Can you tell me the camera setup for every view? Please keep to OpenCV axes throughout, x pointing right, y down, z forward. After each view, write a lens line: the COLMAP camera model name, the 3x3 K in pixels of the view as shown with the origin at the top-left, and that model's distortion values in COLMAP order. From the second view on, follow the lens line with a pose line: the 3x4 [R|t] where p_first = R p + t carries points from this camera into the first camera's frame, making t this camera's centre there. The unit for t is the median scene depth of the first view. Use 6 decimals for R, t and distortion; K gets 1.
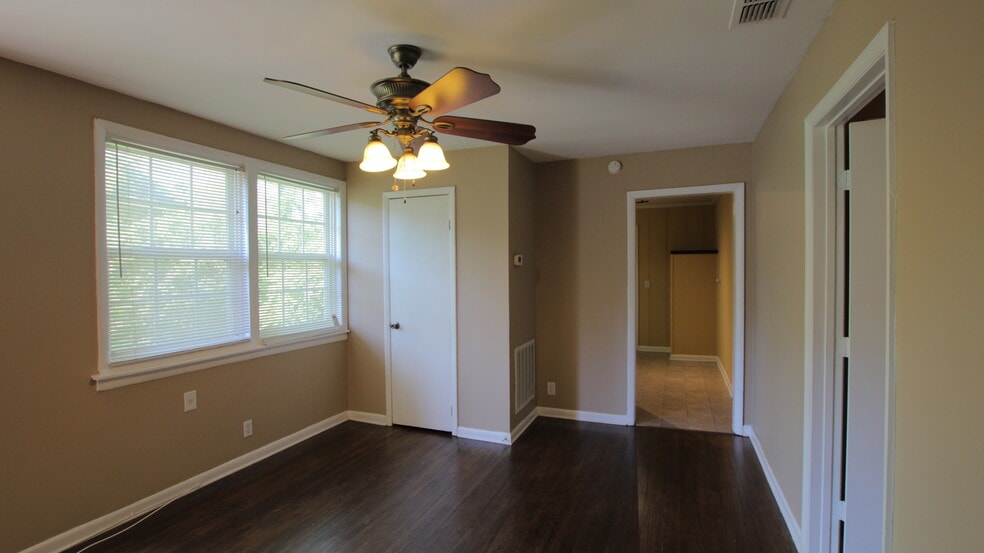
lens RADIAL K [[464.1, 0, 486.4], [0, 464.1, 276.4], [0, 0, 1]] dist [0.000056, 0.000191]
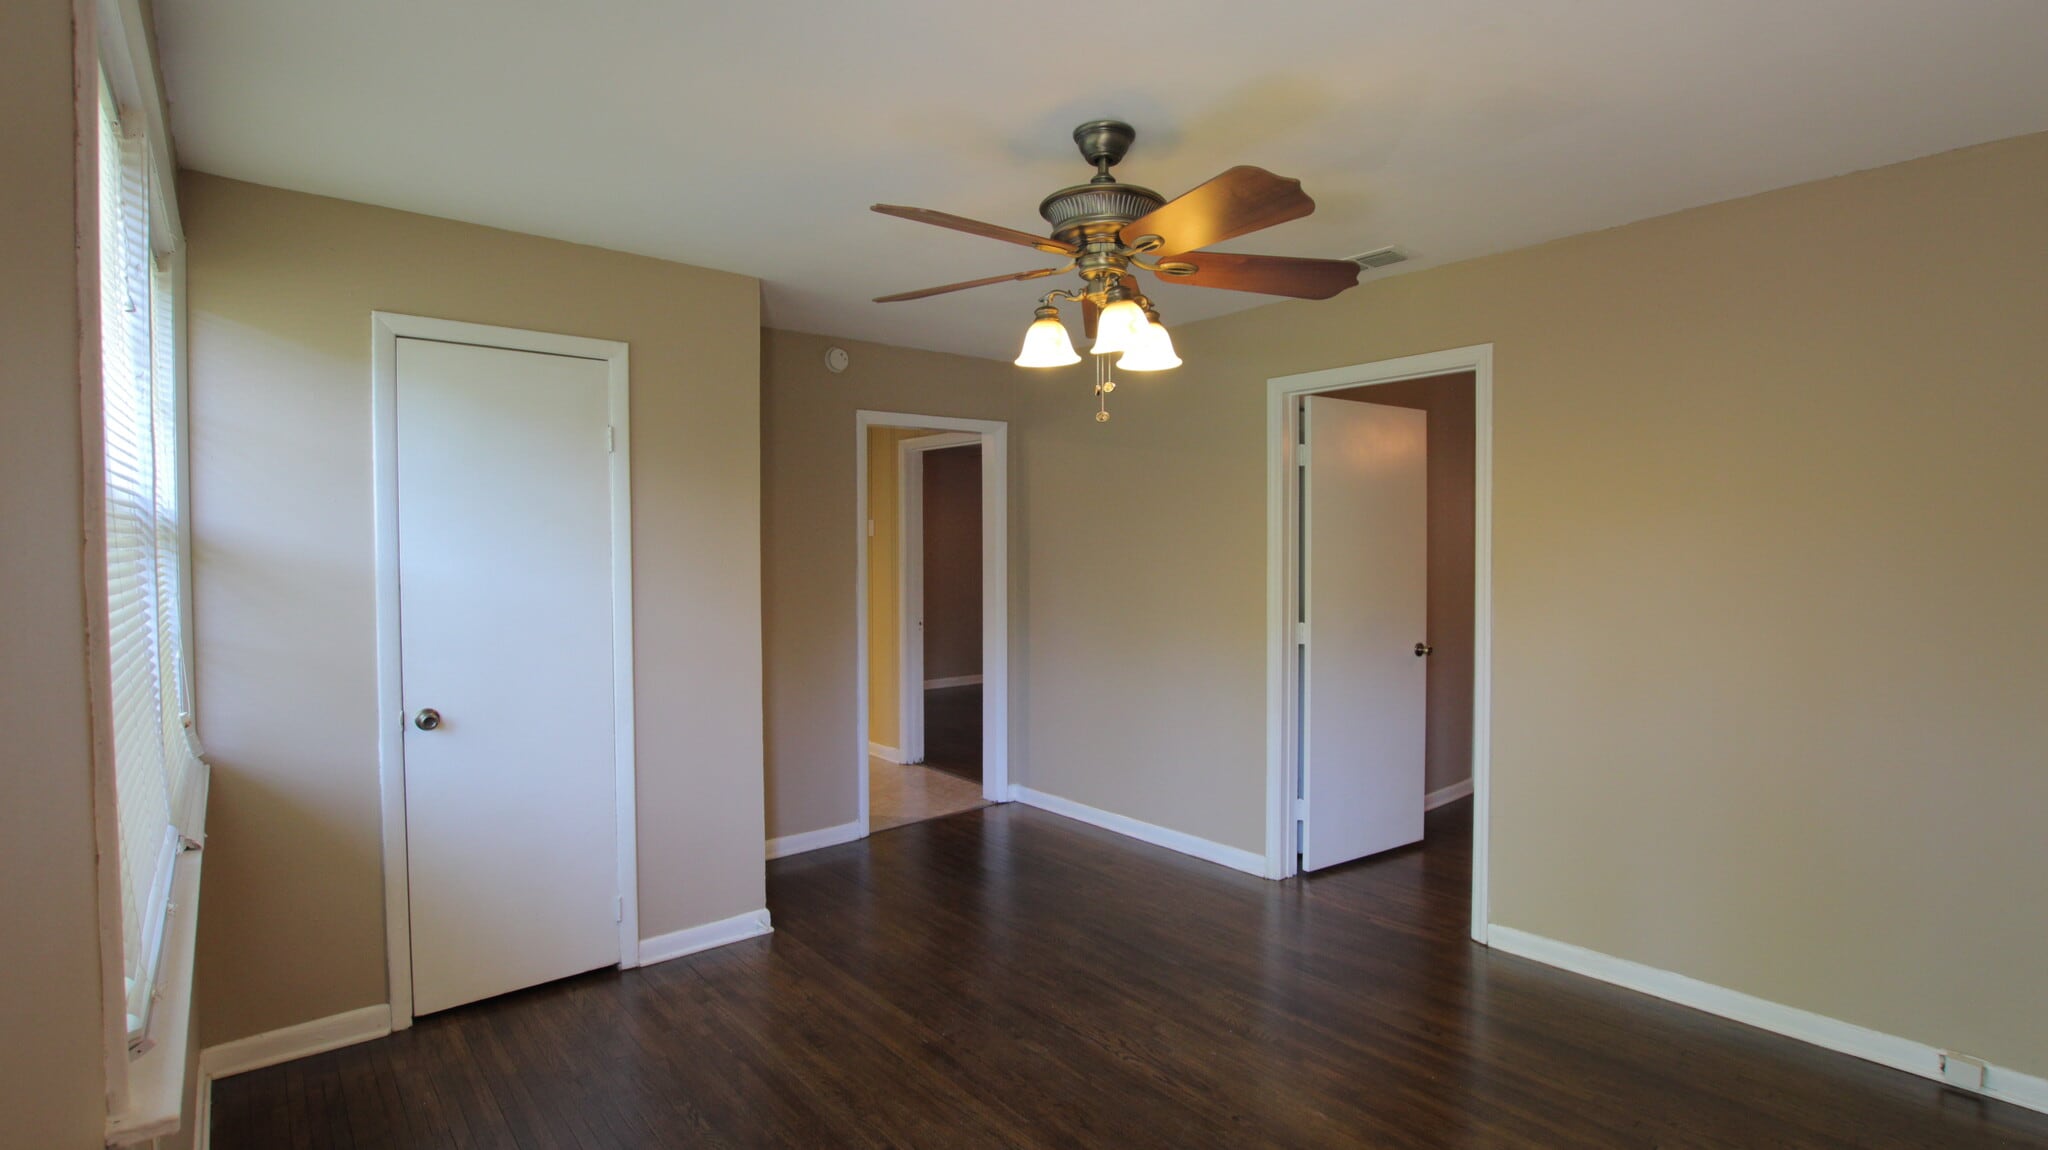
lens RADIAL K [[965.9, 0, 1012.4], [0, 965.9, 574.9], [0, 0, 1]] dist [0.000056, 0.000191]
pose [[0.476757, -0.019777, 0.878812, -0.744907], [0.012162, 0.999800, 0.015902, -0.005946], [-0.878951, 0.003107, 0.476902, 0.365901]]
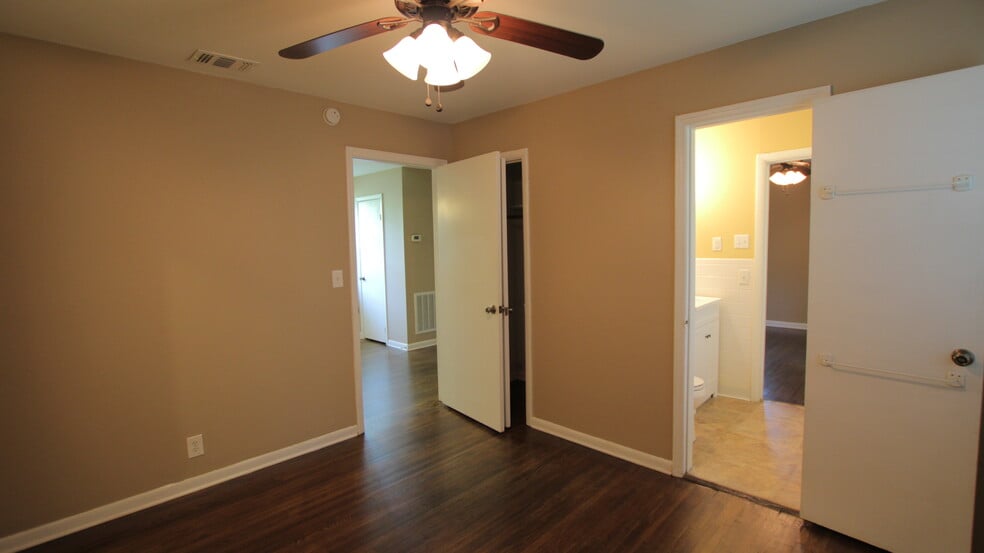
lens RADIAL K [[464.1, 0, 486.4], [0, 464.1, 276.4], [0, 0, 1]] dist [0.000056, 0.000191]
pose [[0.918508, 0.021042, -0.394843, 1.055534], [0.006558, 0.997635, 0.068422, -0.014106], [0.395349, -0.065435, 0.916197, -0.418128]]
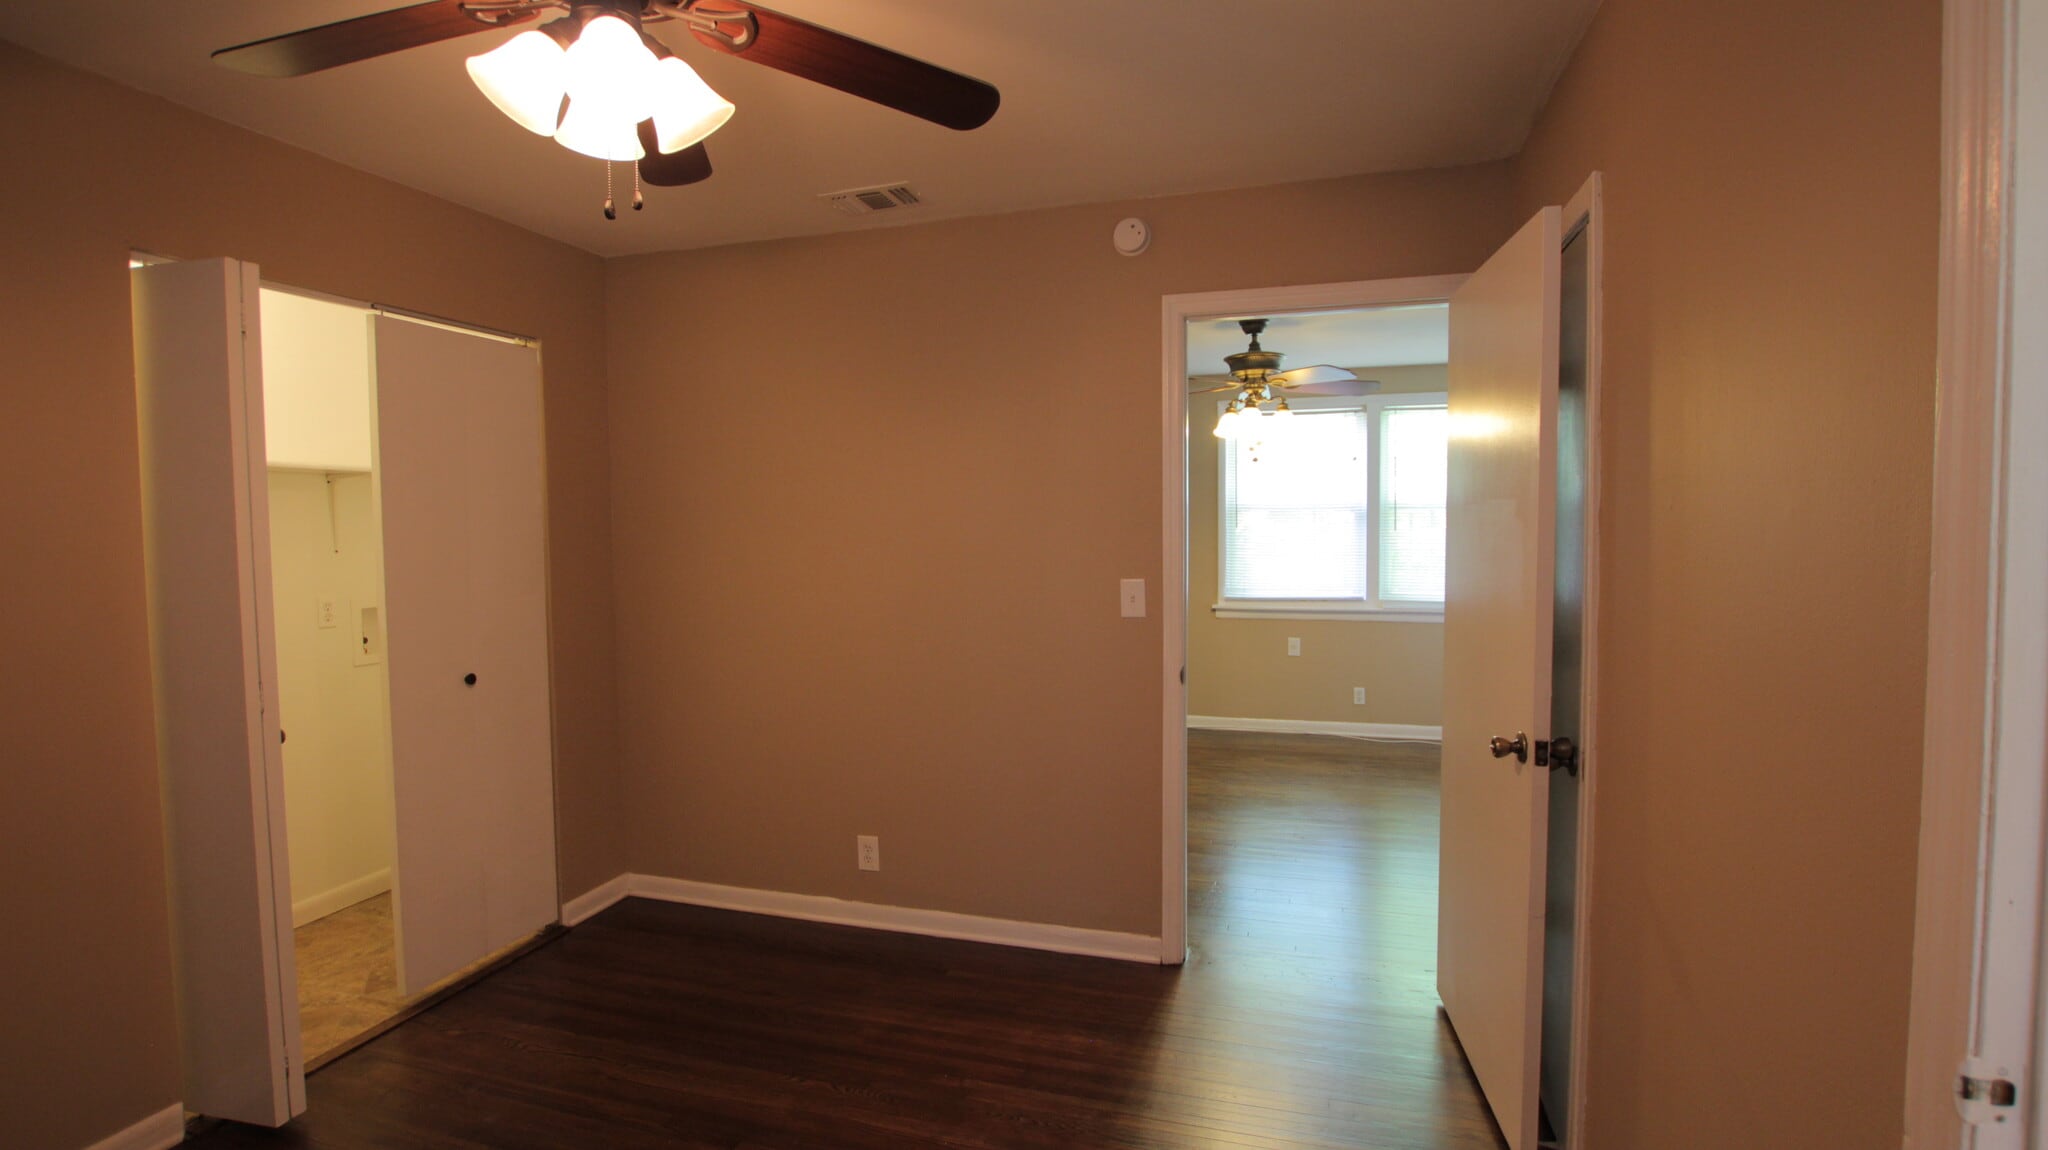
lens RADIAL K [[965.9, 0, 1012.4], [0, 965.9, 574.9], [0, 0, 1]] dist [0.000056, 0.000191]
pose [[0.094054, 0.064416, -0.993481, 1.269343], [-0.010696, 0.997912, 0.063690, -0.022493], [0.995510, 0.004636, 0.094547, 0.142421]]
